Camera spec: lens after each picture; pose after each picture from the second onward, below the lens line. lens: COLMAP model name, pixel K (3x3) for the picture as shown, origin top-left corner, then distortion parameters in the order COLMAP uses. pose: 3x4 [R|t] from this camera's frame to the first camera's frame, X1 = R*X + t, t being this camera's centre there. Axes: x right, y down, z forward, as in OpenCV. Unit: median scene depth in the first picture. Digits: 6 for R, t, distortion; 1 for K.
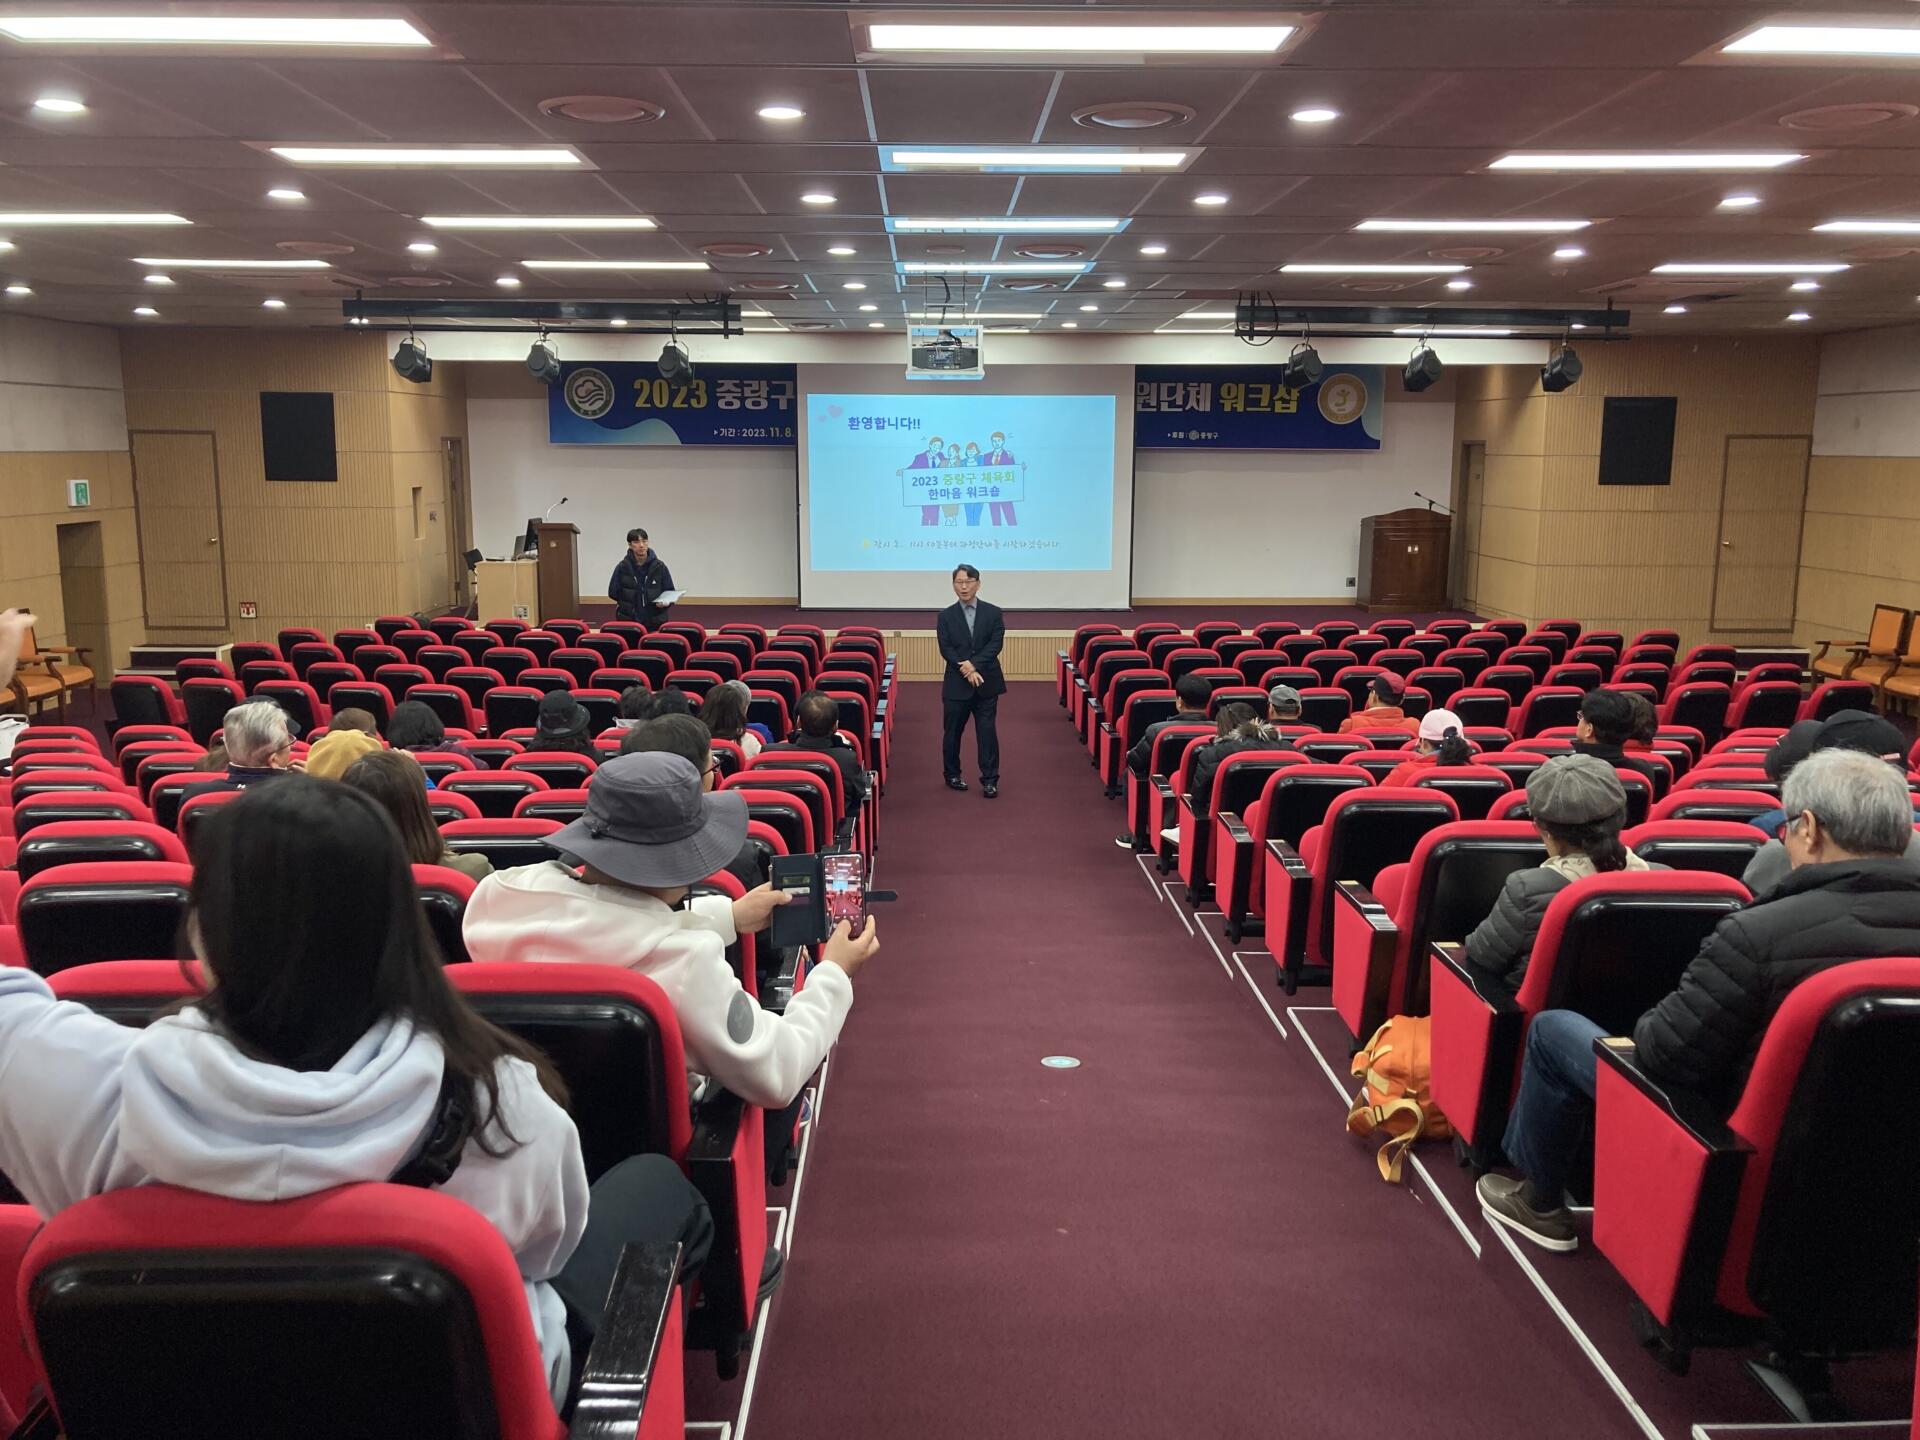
lens RADIAL K [[1573.8, 0, 953.0], [0, 1573.8, 716.6], [0, 0, 1]] dist [0.048134, -0.020820]
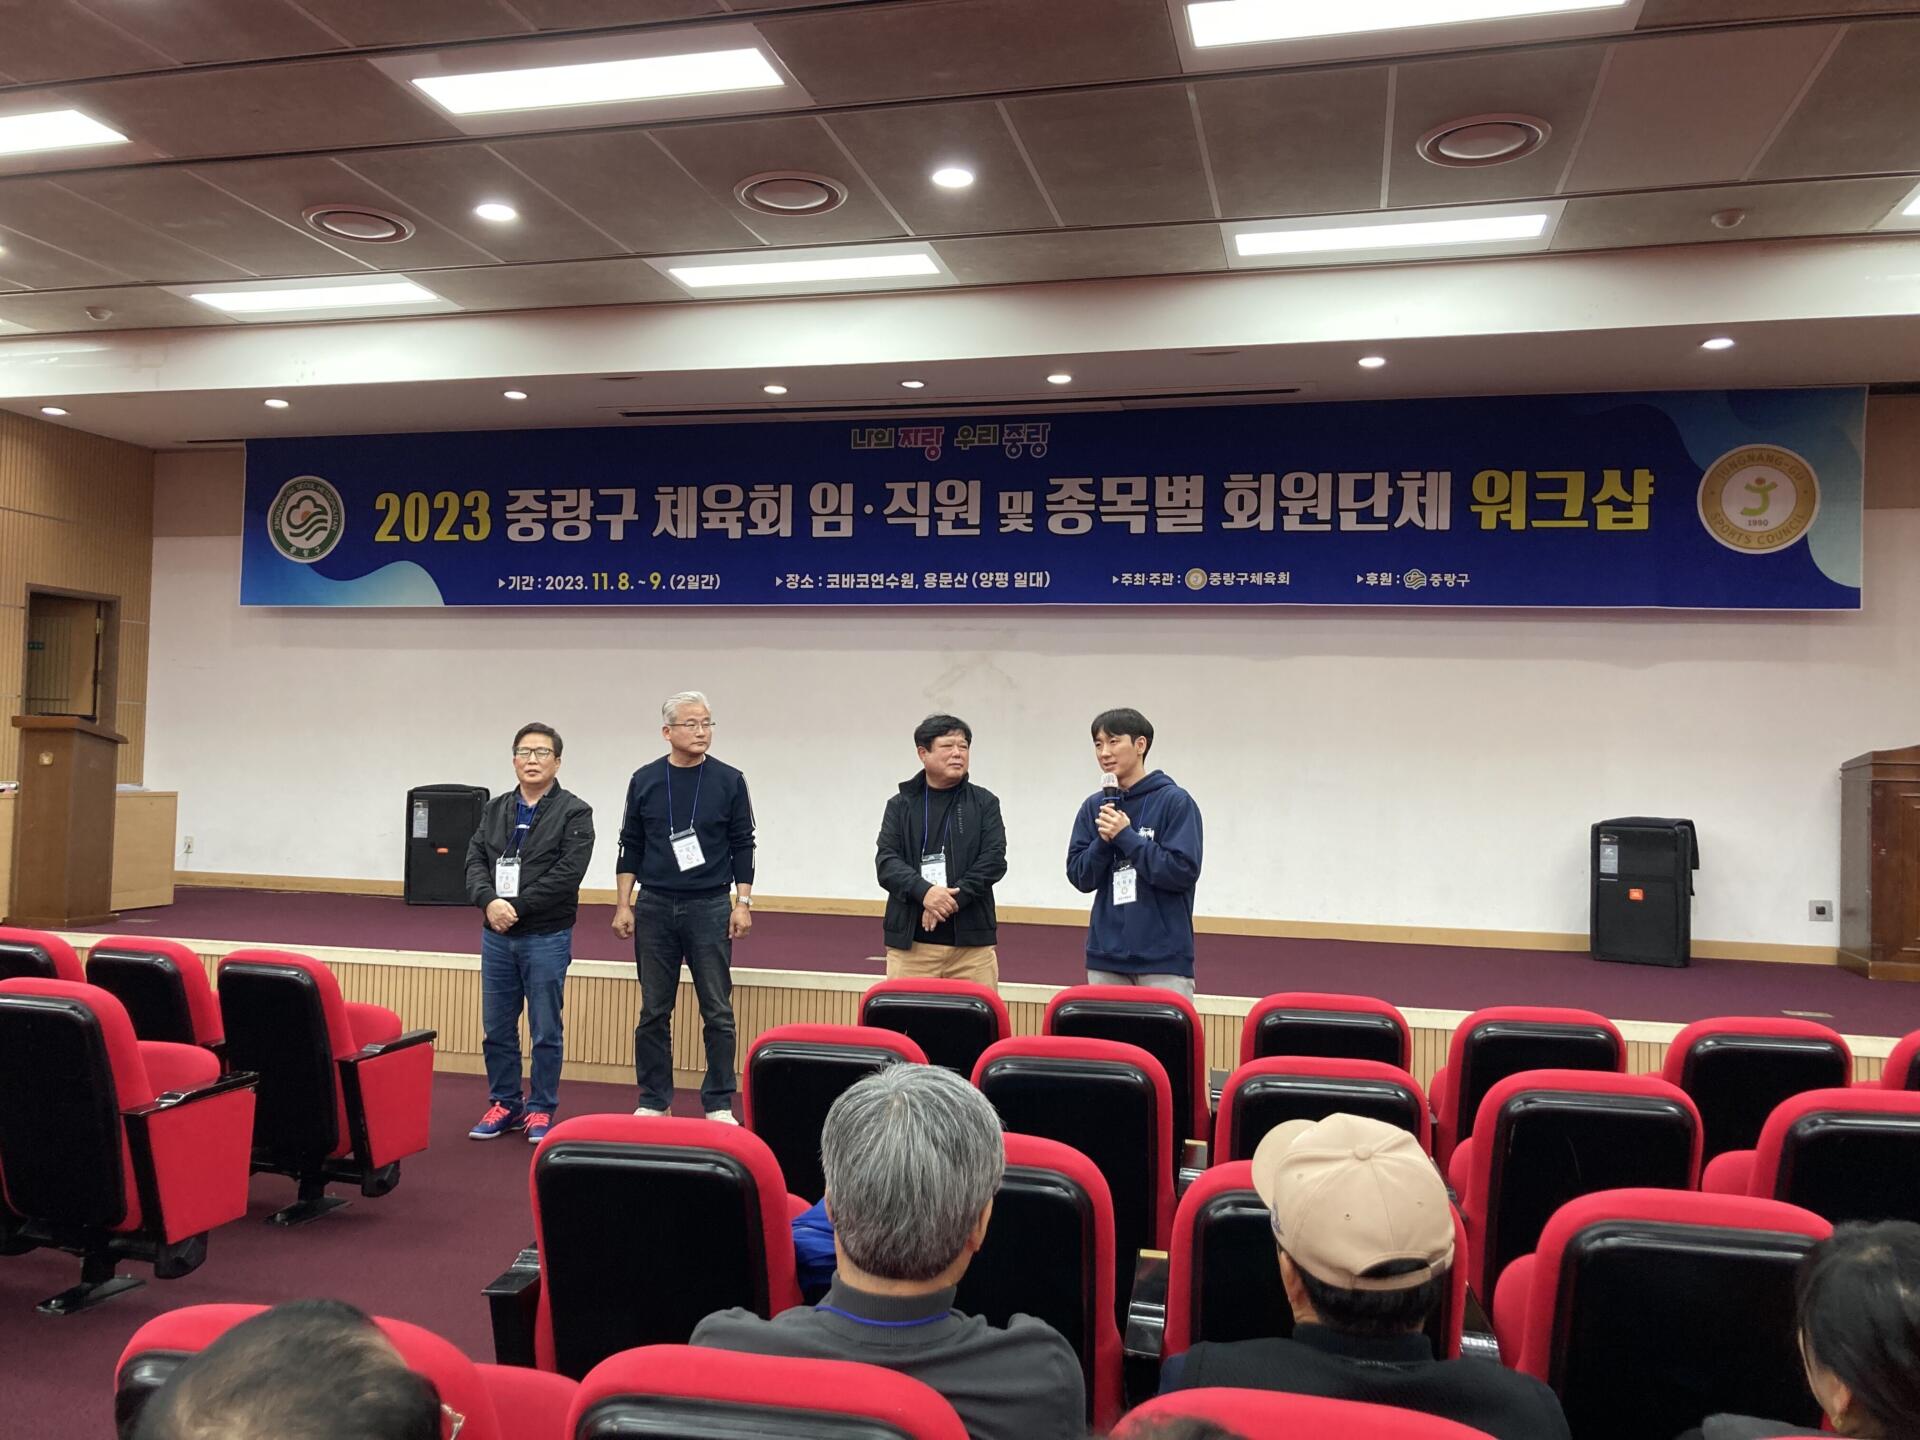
lens RADIAL K [[1573.8, 0, 961.9], [0, 1573.8, 721.2], [0, 0, 1]] dist [0.048134, -0.020820]
pose [[0.966882, 0.009414, -0.255049, 0.230482], [-0.062998, 0.977202, -0.202752, -0.052087], [0.247325, 0.212105, 0.945432, 0.851908]]
